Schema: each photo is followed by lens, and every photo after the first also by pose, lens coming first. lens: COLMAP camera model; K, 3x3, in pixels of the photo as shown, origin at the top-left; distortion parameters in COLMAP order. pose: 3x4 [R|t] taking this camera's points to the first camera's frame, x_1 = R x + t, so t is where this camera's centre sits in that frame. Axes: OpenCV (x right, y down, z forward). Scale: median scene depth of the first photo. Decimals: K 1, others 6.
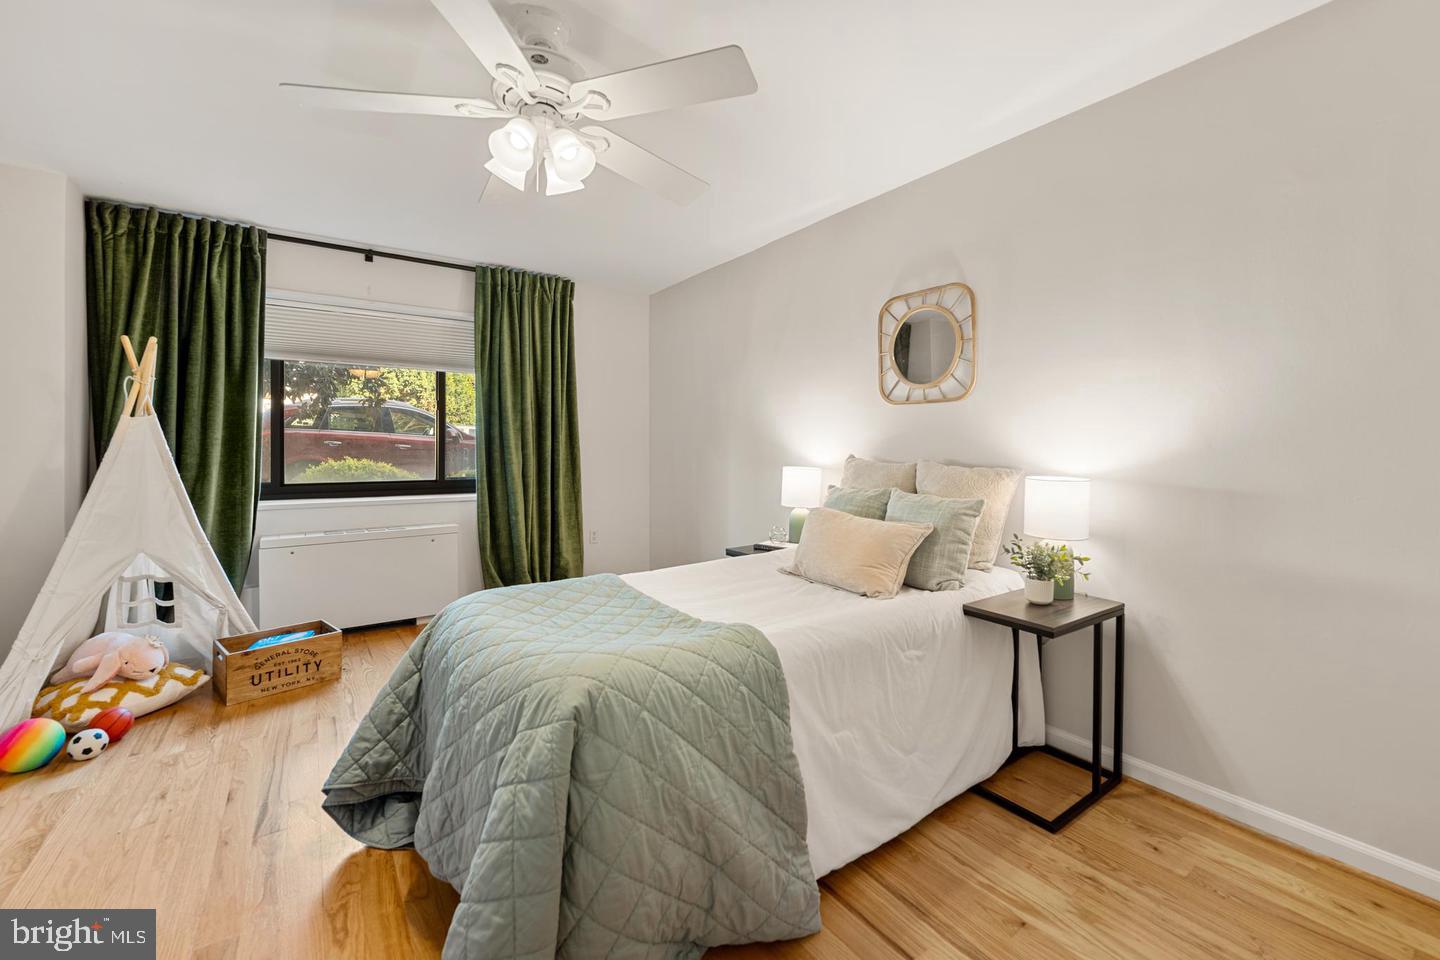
lens RADIAL K [[595.6, 0, 717.3], [0, 595.6, 442.6], [0, 0, 1]] dist [-0.000294, -0.000246]
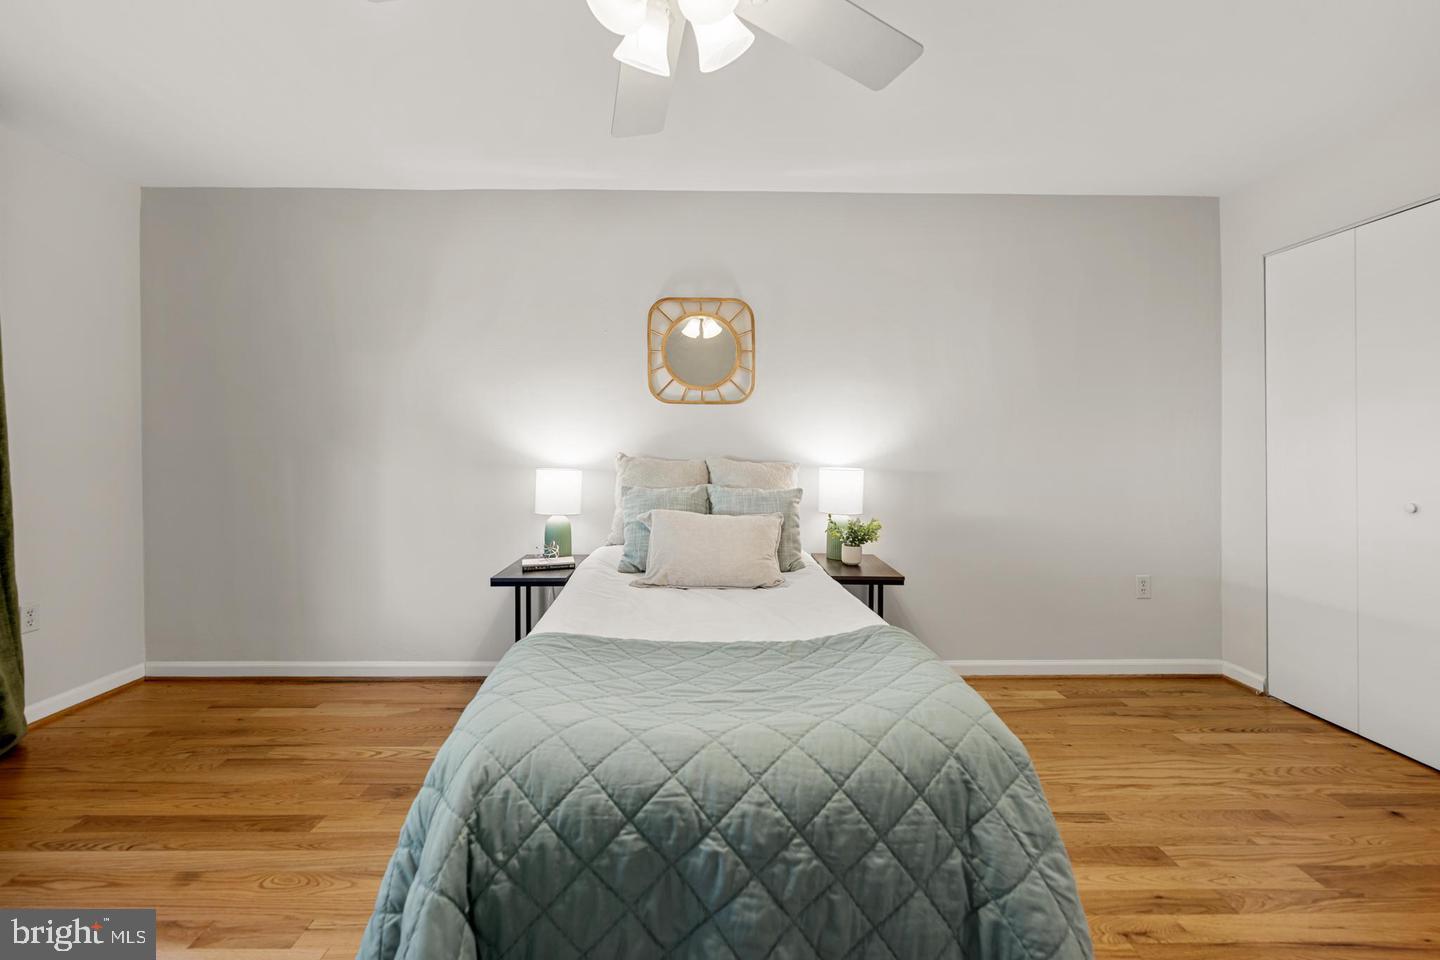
lens RADIAL K [[595.6, 0, 717.3], [0, 595.6, 442.6], [0, 0, 1]] dist [-0.000294, -0.000246]
pose [[0.571473, -0.000807, 0.820620, -0.529598], [-0.003215, 0.999990, 0.003222, -0.000282], [-0.820614, -0.004480, 0.571465, 0.376733]]
